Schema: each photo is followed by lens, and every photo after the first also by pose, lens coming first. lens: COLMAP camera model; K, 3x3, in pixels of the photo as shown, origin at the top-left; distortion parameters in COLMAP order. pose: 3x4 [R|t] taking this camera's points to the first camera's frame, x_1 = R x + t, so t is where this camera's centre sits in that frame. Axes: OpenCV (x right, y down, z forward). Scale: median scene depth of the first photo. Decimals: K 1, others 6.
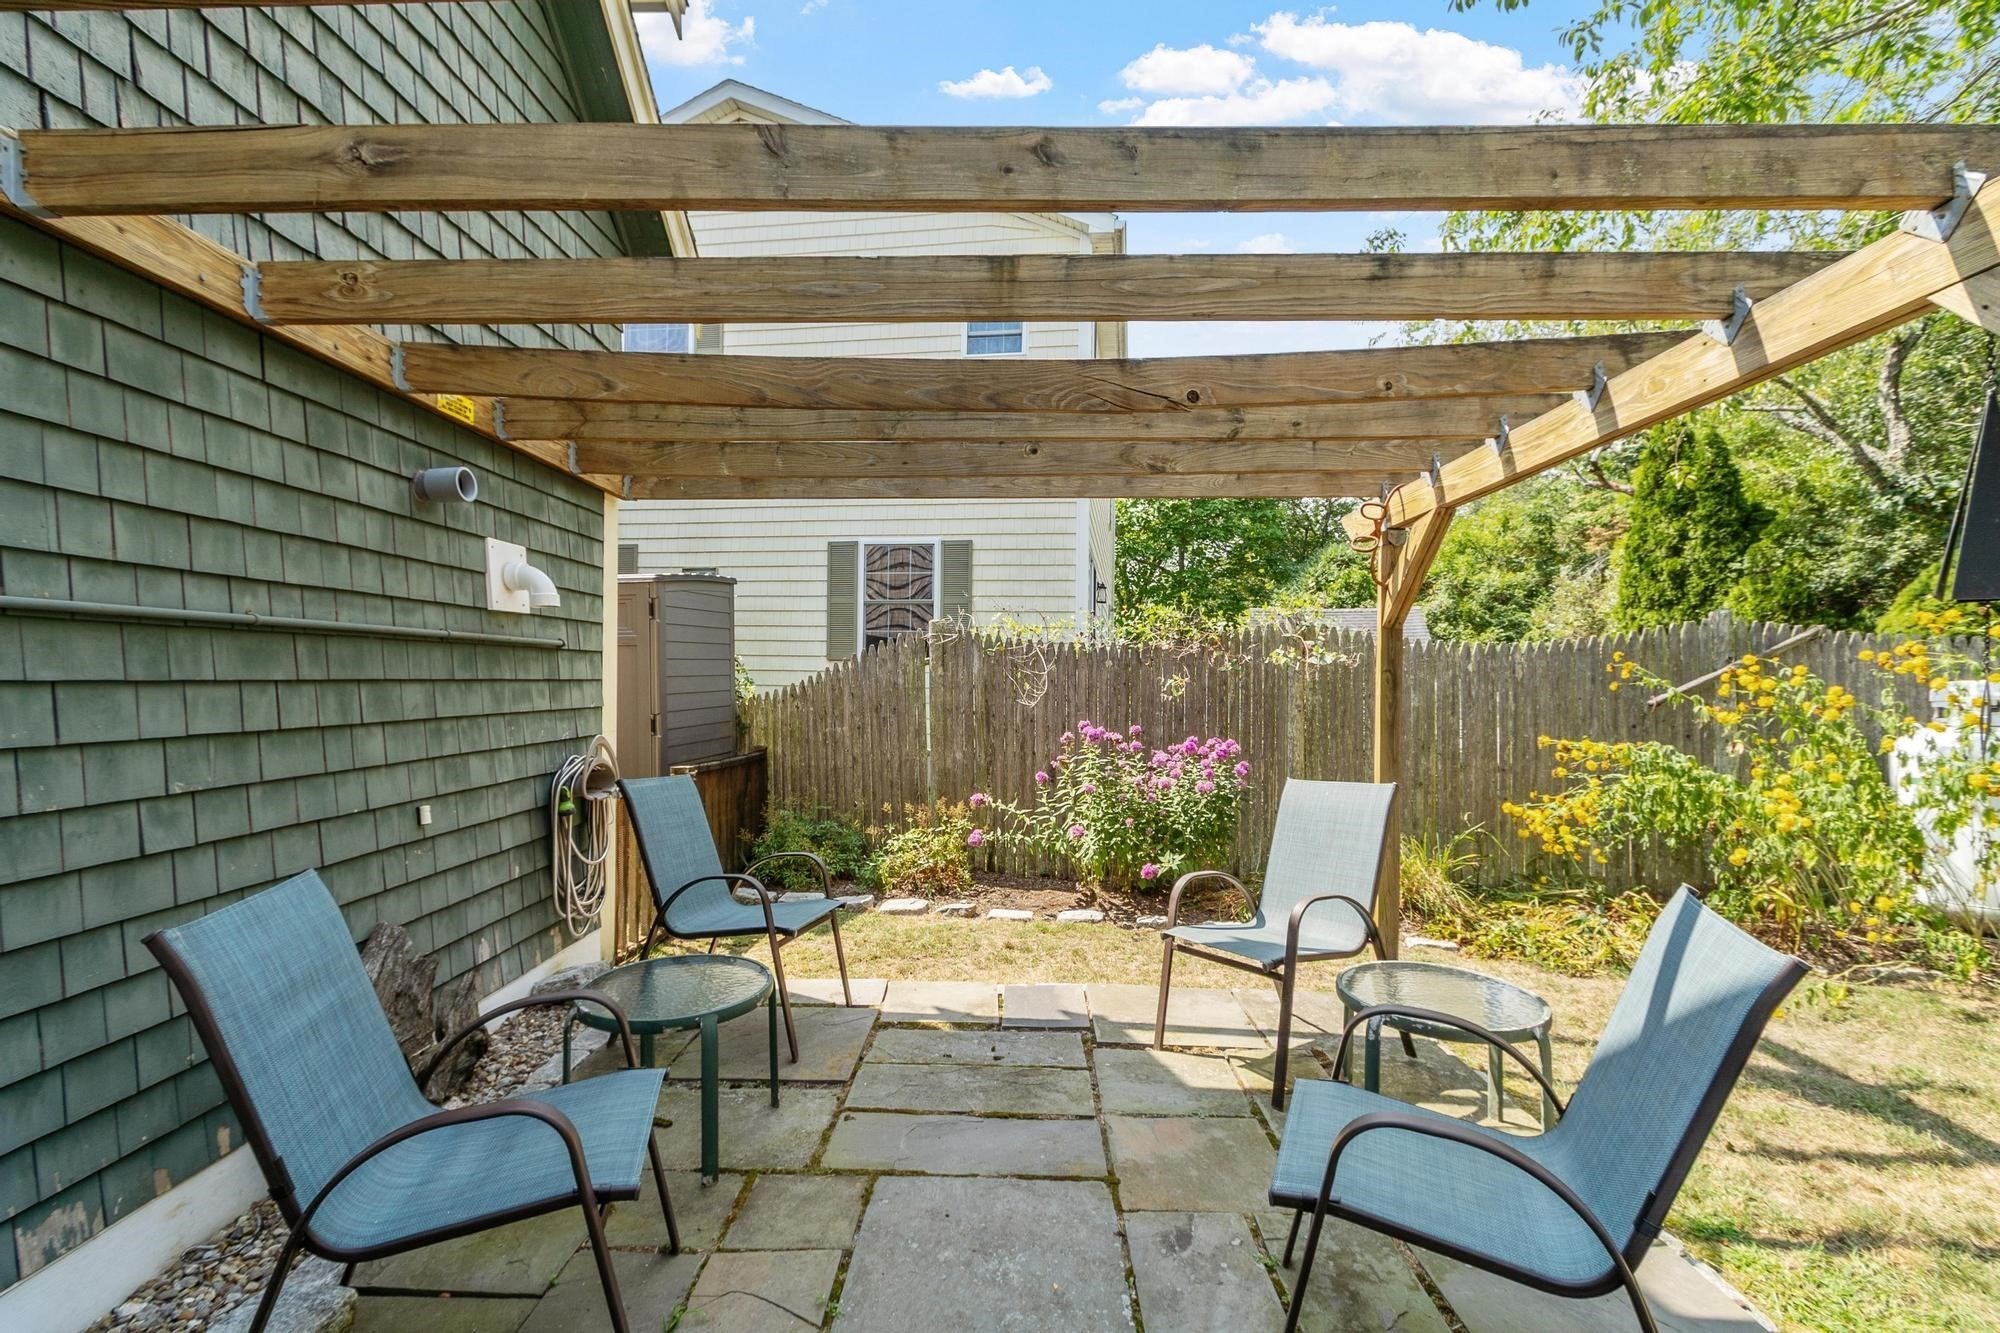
lens RADIAL K [[887.1, 0, 996.6], [0, 887.1, 674.6], [0, 0, 1]] dist [0.001639, 0.000068]
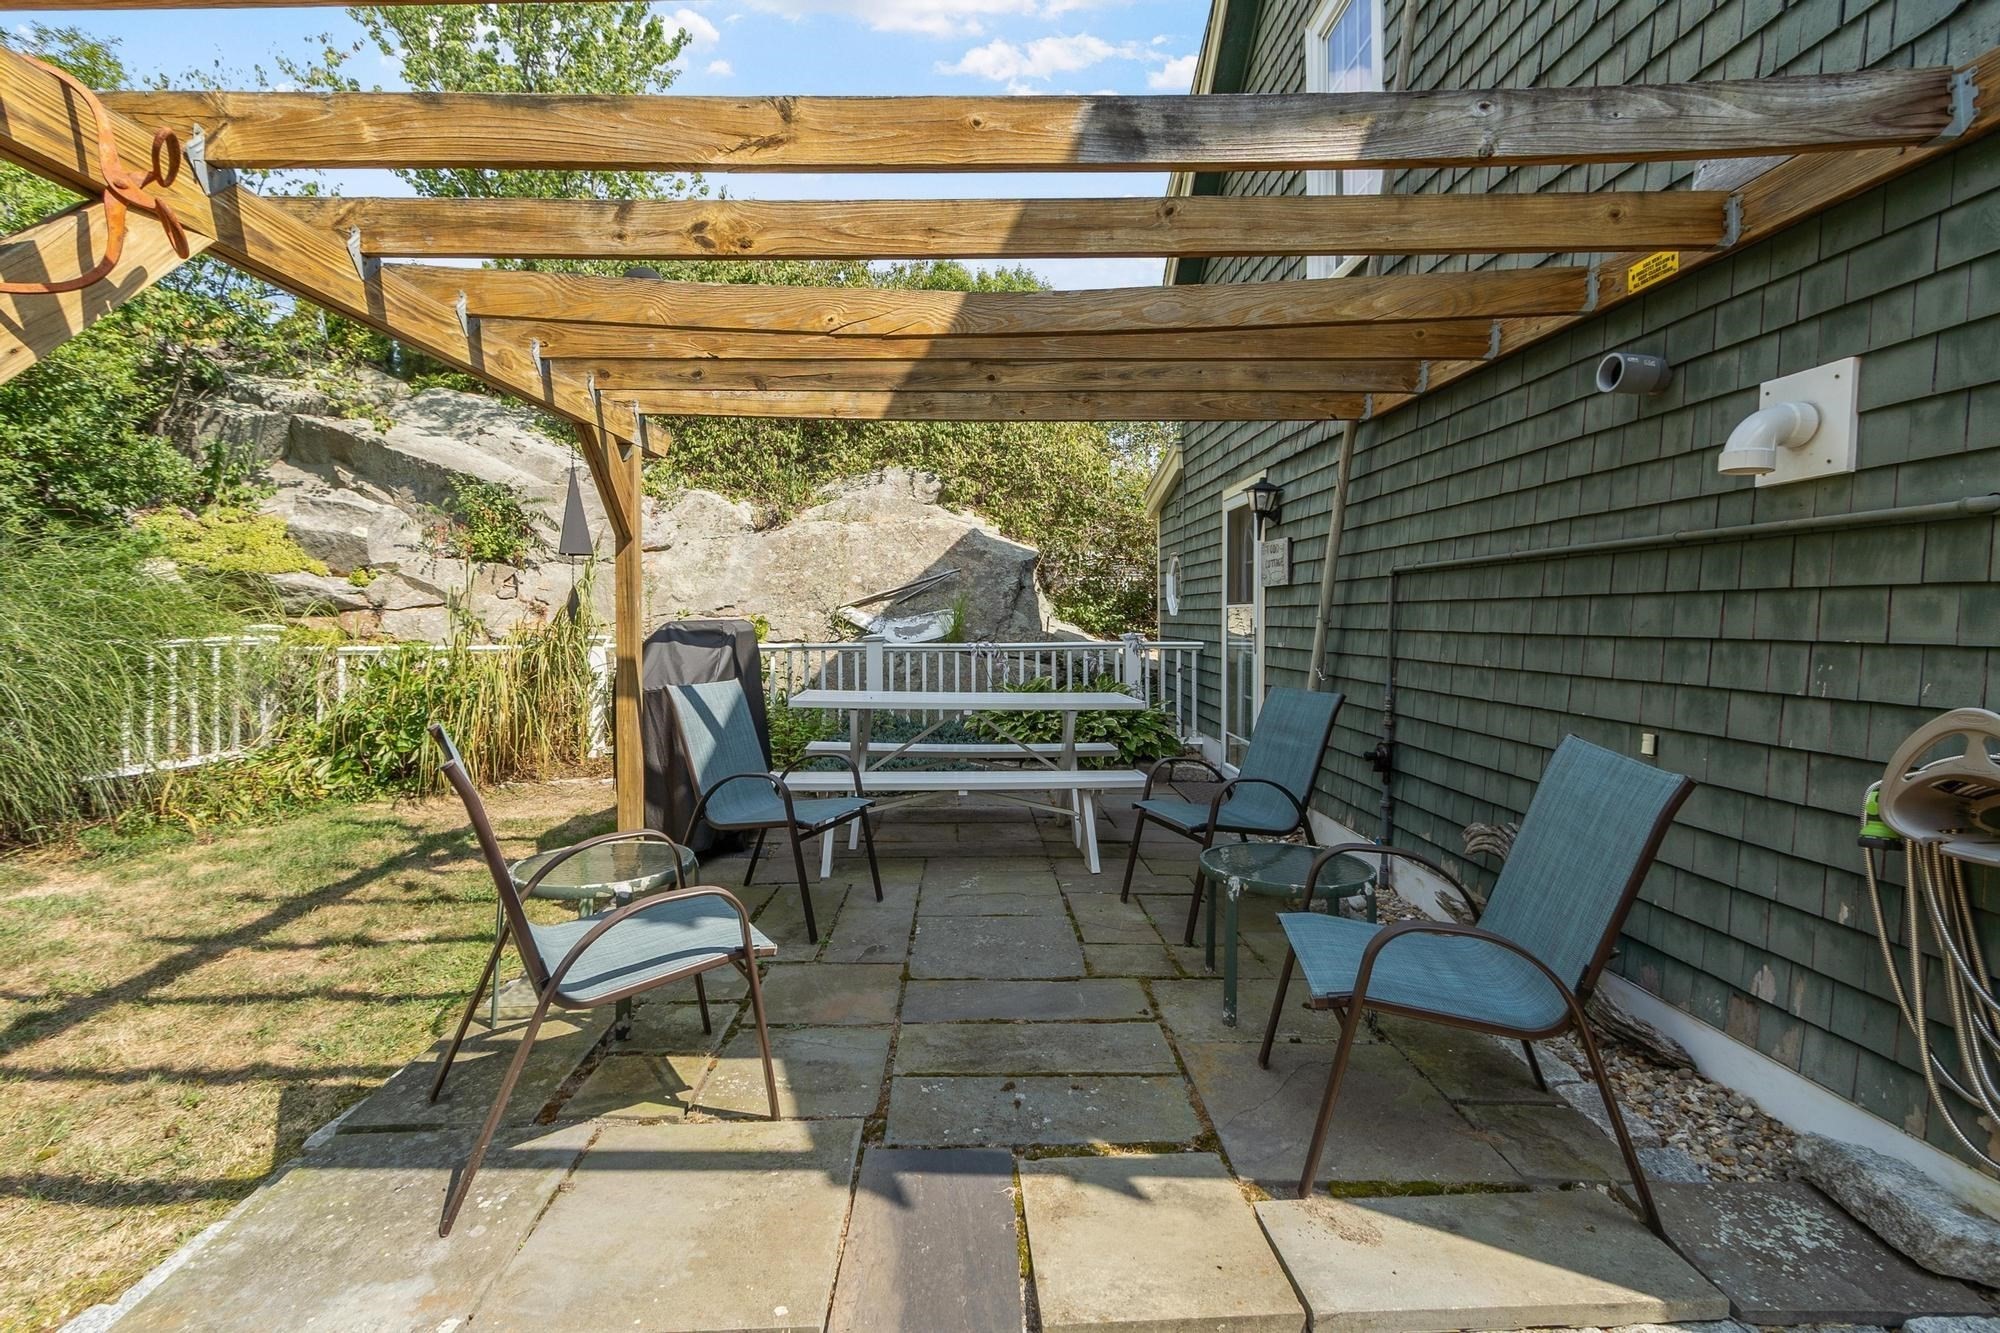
lens RADIAL K [[887.1, 0, 967.3], [0, 887.1, 618.3], [0, 0, 1]] dist [0.001639, 0.000068]
pose [[-0.999538, -0.012963, -0.027484, 0.071837], [-0.012890, 0.999913, -0.002834, 0.045803], [0.027518, -0.002479, -0.999618, 2.003458]]
